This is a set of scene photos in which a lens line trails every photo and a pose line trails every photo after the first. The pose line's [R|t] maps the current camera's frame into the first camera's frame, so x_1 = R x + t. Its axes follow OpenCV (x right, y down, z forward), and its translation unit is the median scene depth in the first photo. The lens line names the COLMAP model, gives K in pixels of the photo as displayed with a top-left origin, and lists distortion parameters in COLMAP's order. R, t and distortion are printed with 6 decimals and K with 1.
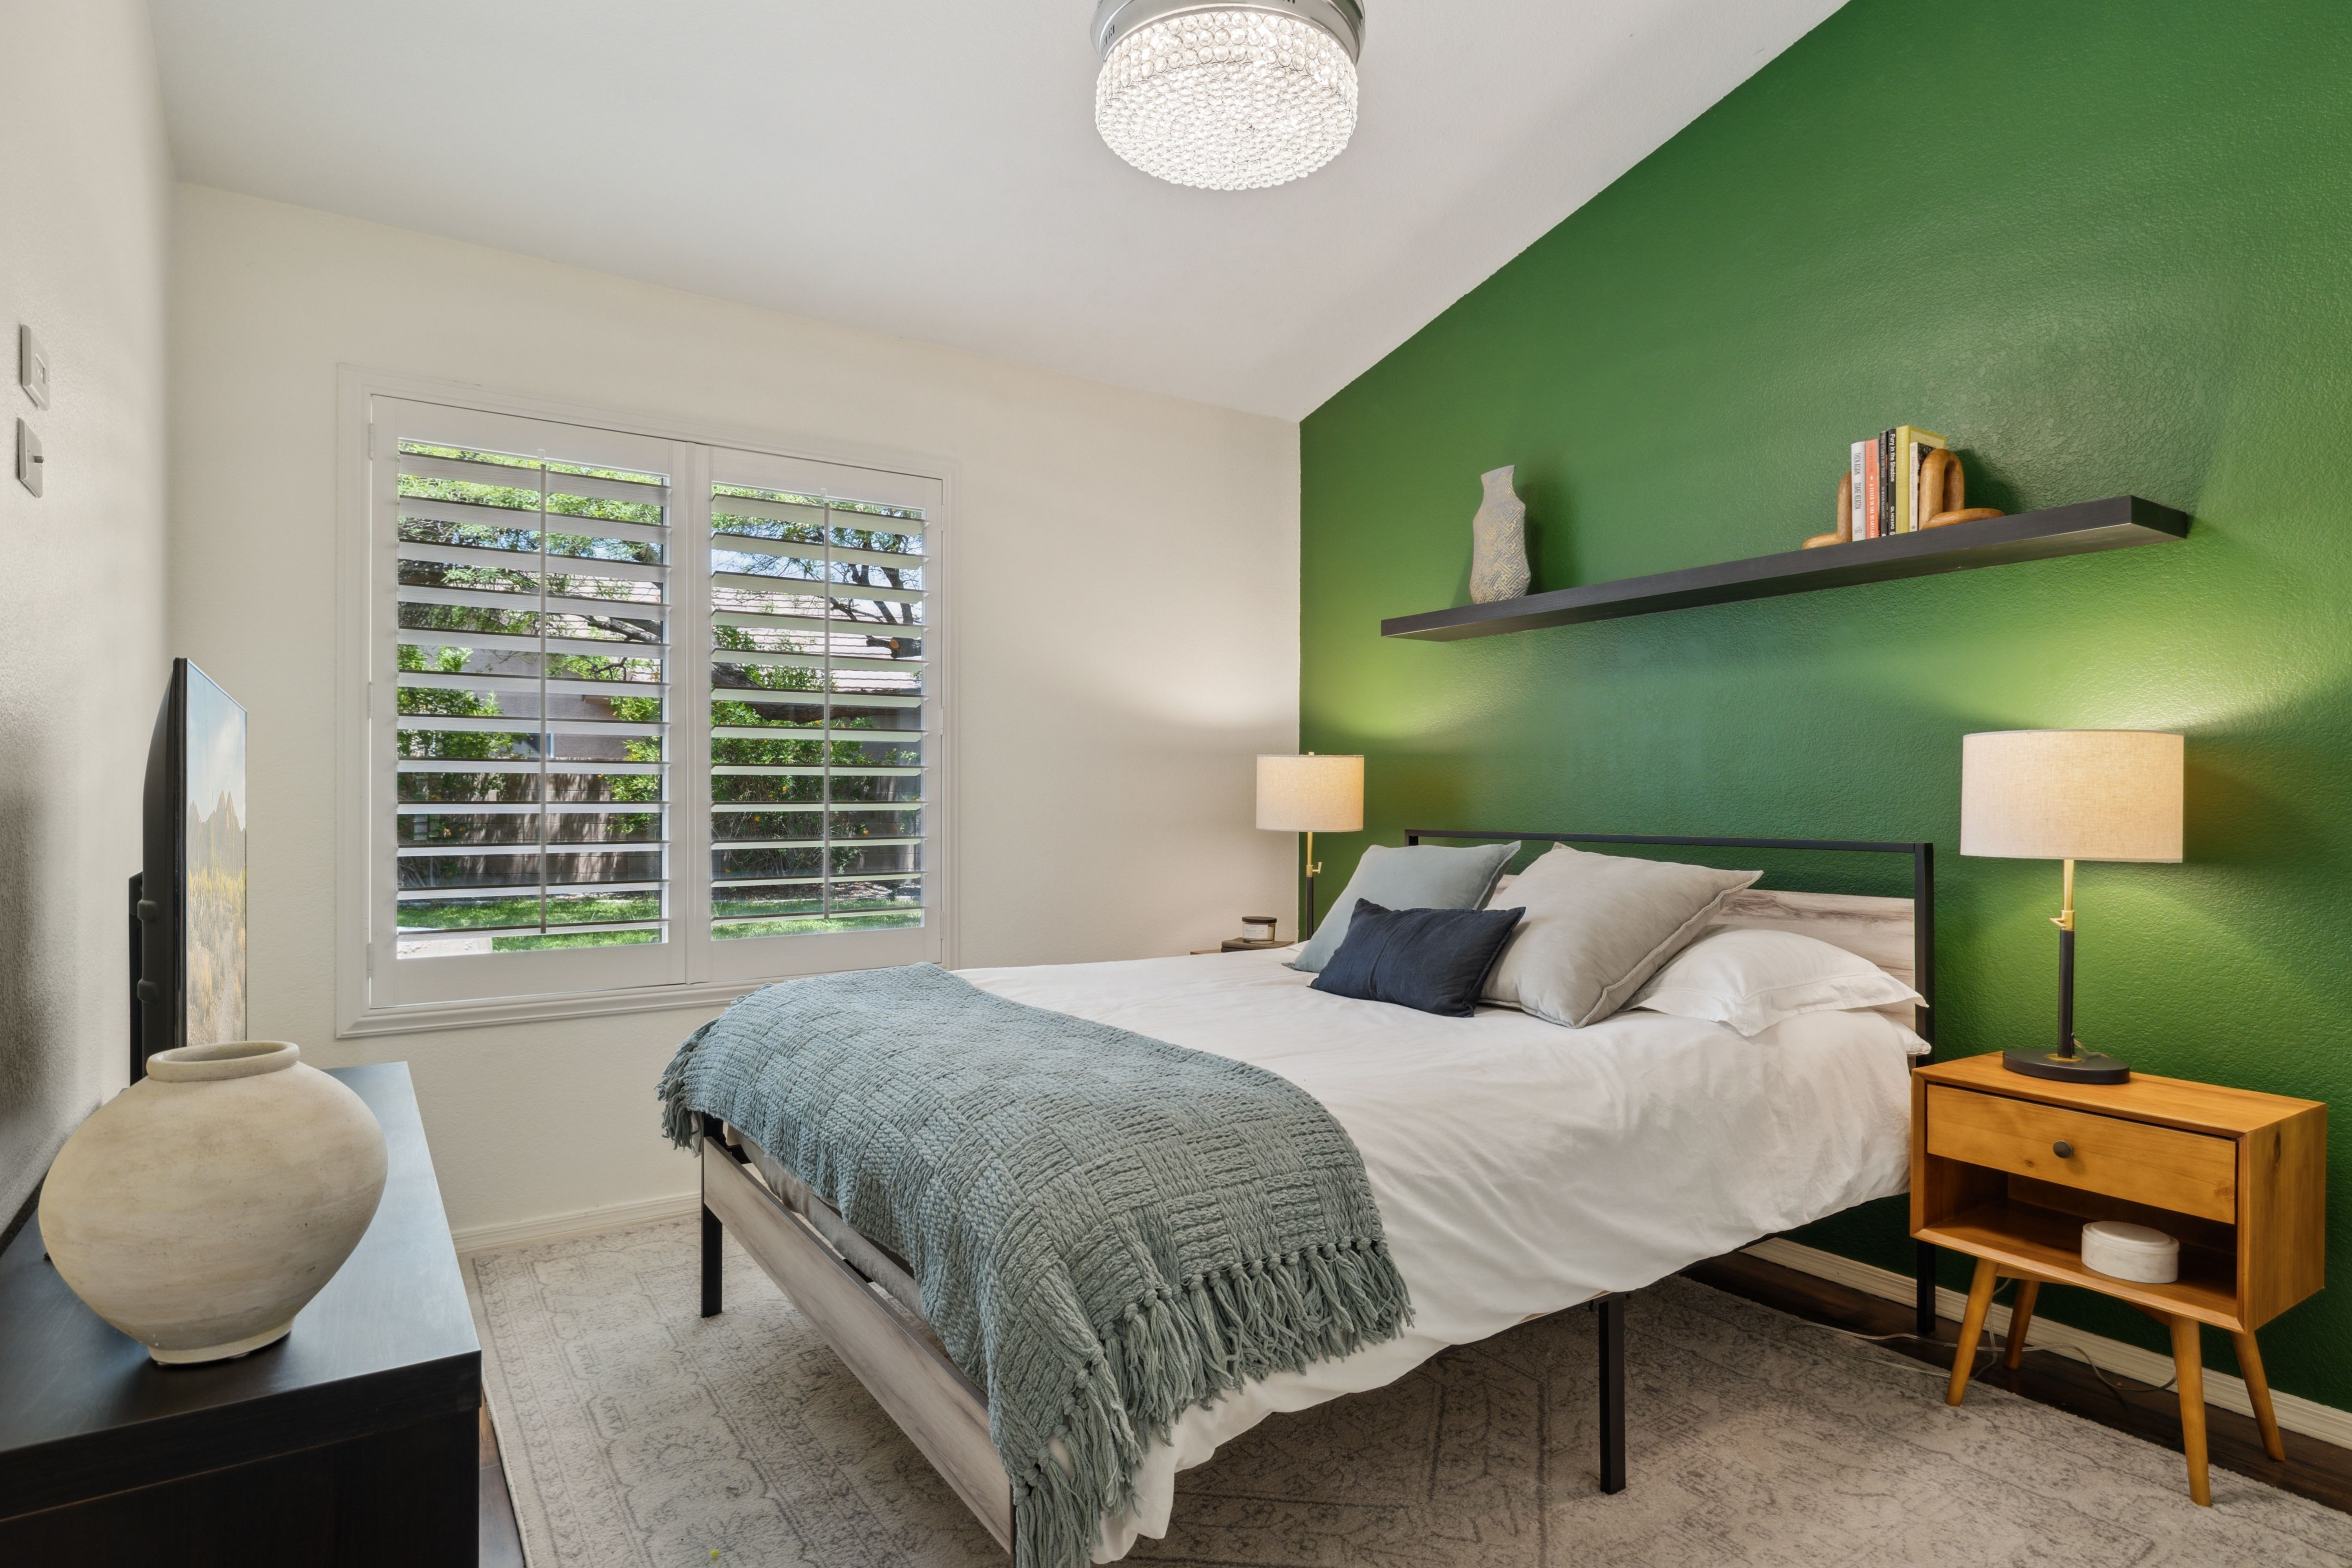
lens RADIAL K [[1292.2, 0, 1203.5], [0, 1292.2, 802.3], [0, 0, 1]] dist [0.002548, 0.000102]
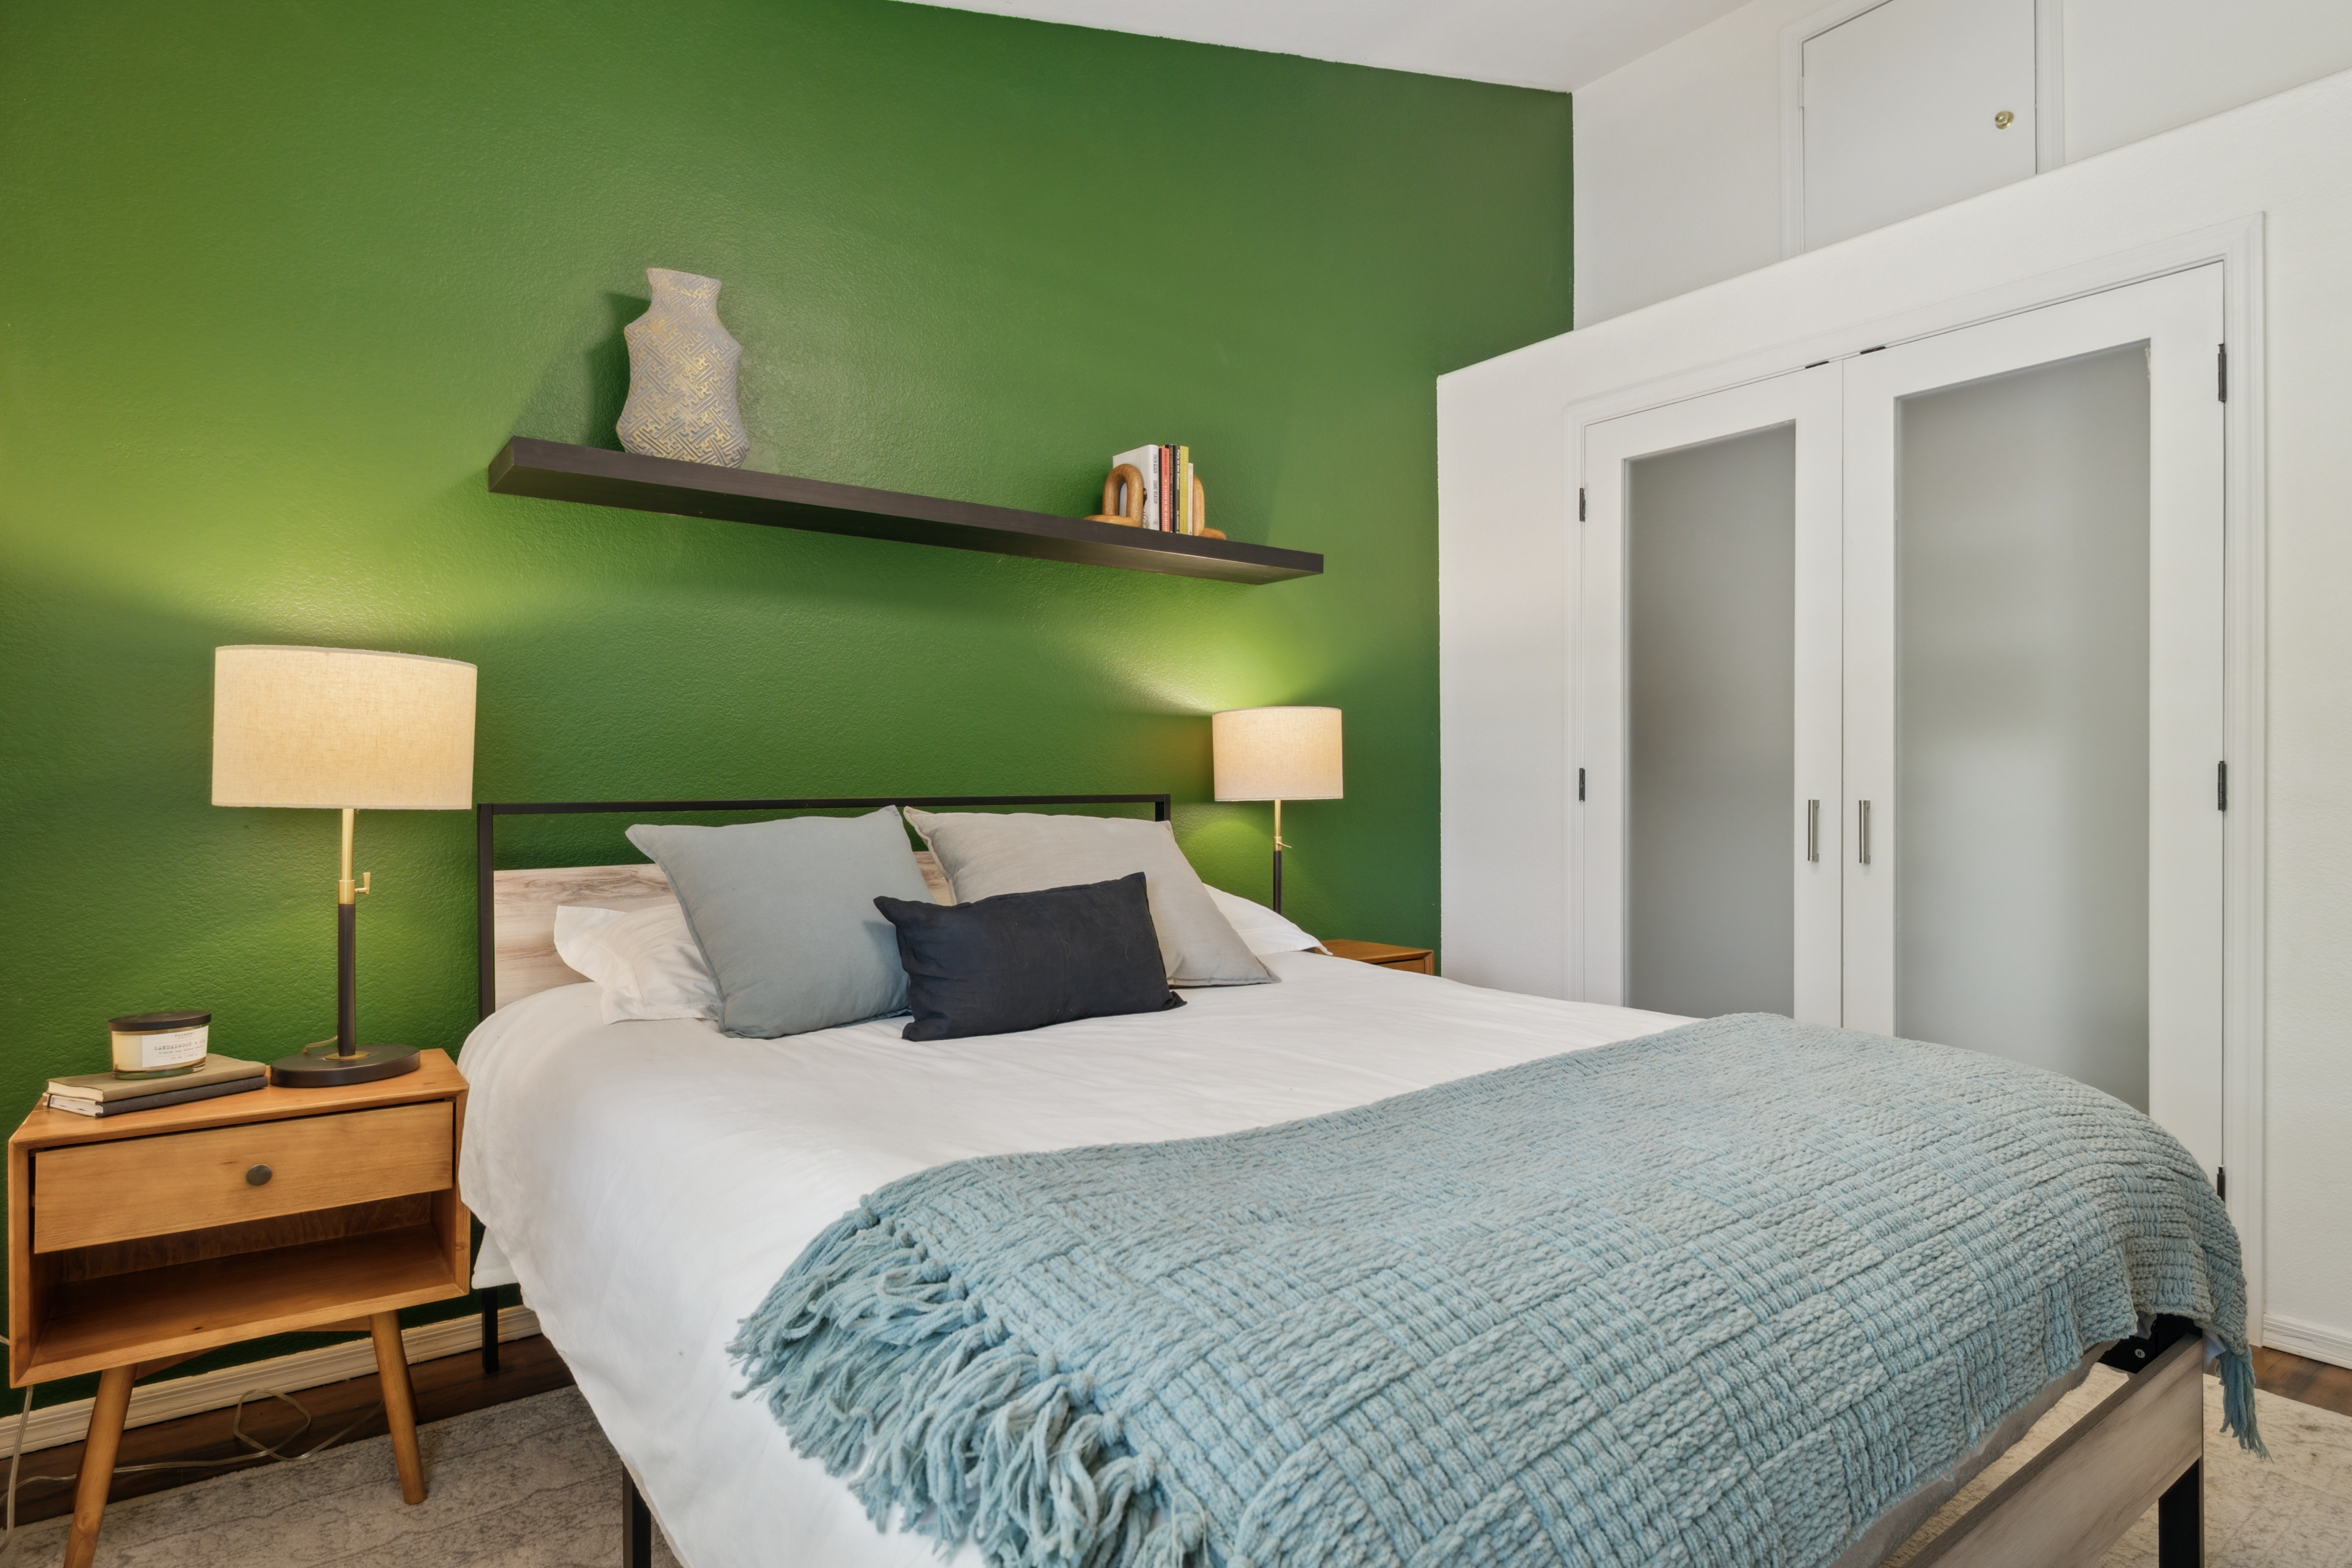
lens RADIAL K [[1292.2, 0, 1203.5], [0, 1292.2, 802.3], [0, 0, 1]] dist [0.002548, 0.000102]
pose [[-0.046210, -0.008637, 0.998894, -0.442310], [-0.005643, 0.999949, 0.008385, 0.013289], [-0.998916, -0.005249, -0.046257, 0.740286]]
